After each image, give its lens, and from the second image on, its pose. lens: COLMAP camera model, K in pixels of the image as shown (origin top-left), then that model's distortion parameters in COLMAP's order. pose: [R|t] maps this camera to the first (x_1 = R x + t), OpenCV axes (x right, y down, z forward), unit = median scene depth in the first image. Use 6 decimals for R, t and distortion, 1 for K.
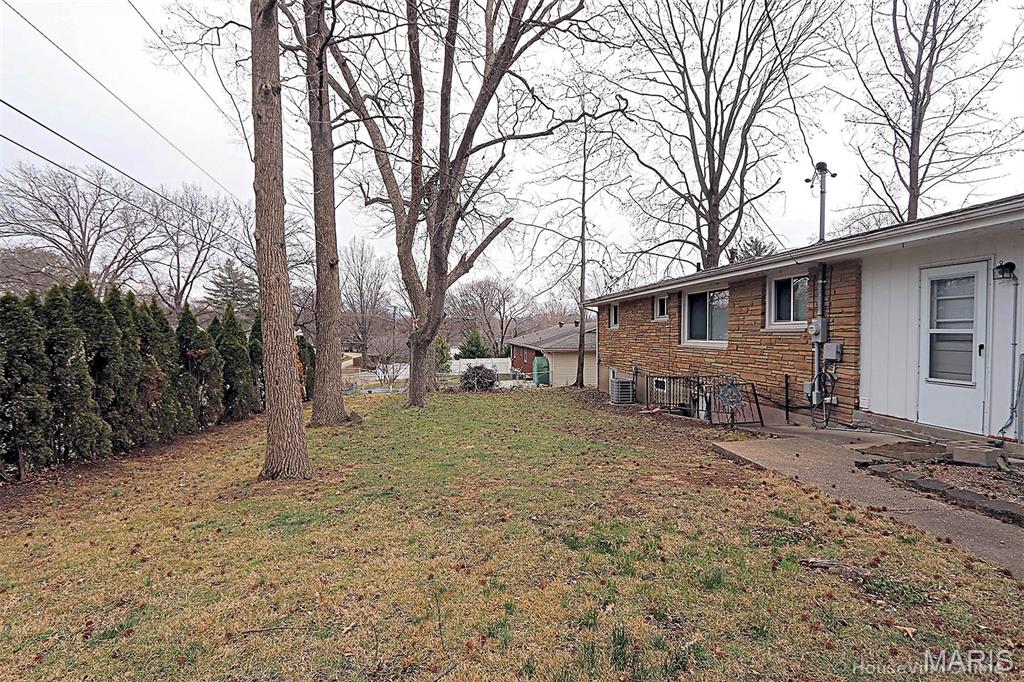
lens RADIAL K [[468.9, 0, 512.0], [0, 468.9, 341.0], [0, 0, 1]] dist [-0.018005, 0.001579]
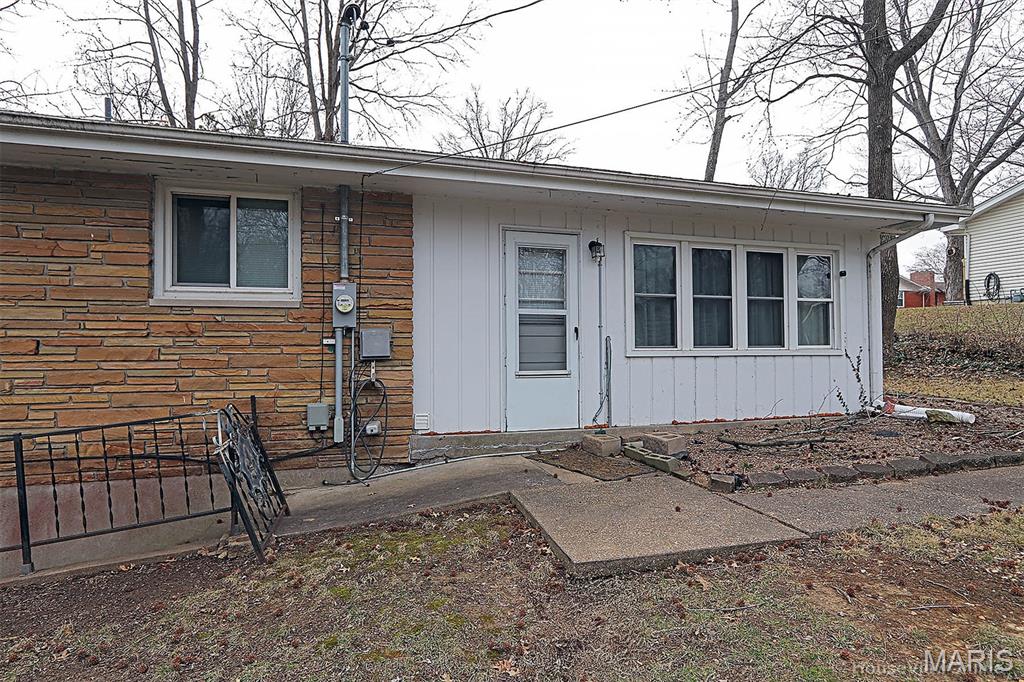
lens RADIAL K [[577.5, 0, 509.7], [0, 577.5, 344.9], [0, 0, 1]] dist [-0.014009, -0.000666]
pose [[-0.178983, 0.001250, 0.983851, -0.048028], [0.018365, 0.999829, 0.002070, 0.027047], [-0.983681, 0.018439, -0.178975, 0.984541]]
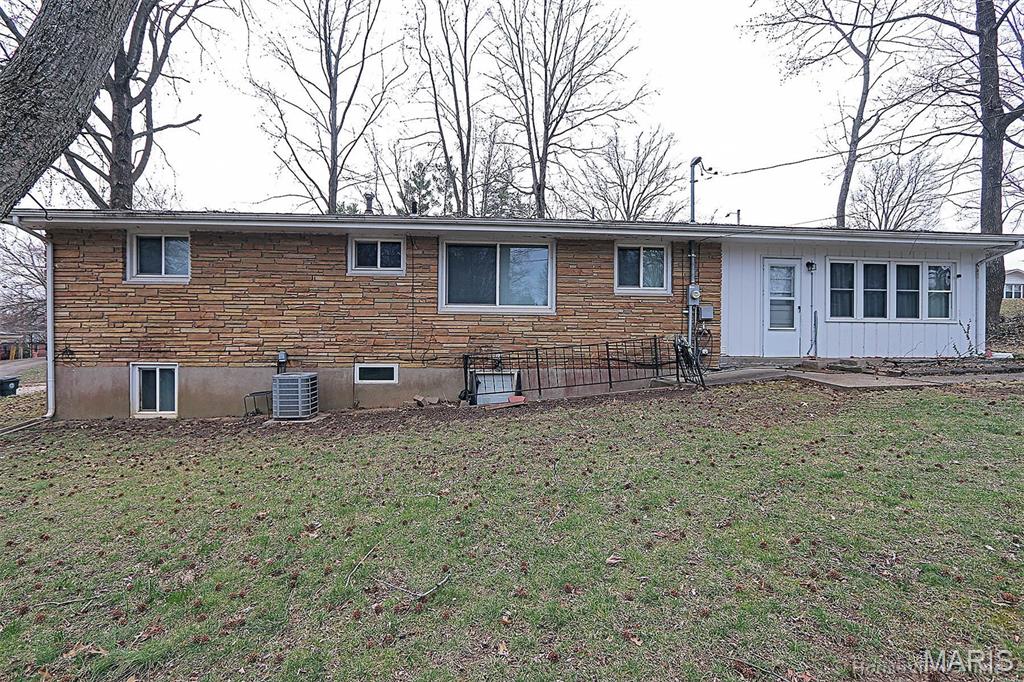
lens RADIAL K [[468.9, 0, 512.0], [0, 468.9, 341.0], [0, 0, 1]] dist [-0.018005, 0.001579]
pose [[0.057083, -0.018243, 0.998203, -0.615200], [0.007708, 0.999811, 0.017832, 0.074292], [-0.998340, 0.006677, 0.057213, 1.480797]]
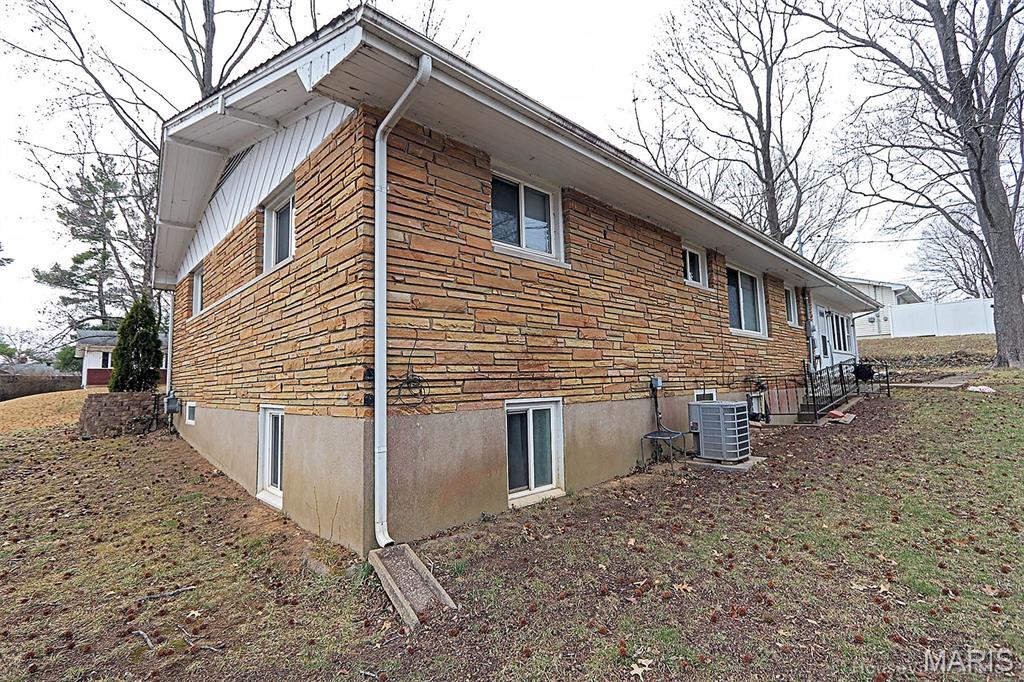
lens RADIAL K [[468.9, 0, 512.0], [0, 468.9, 341.0], [0, 0, 1]] dist [-0.018005, 0.001579]
pose [[-0.580154, 0.085919, 0.809963, -0.034016], [0.034099, 0.996111, -0.081240, 0.113210], [-0.813793, -0.019513, -0.580827, 2.826067]]
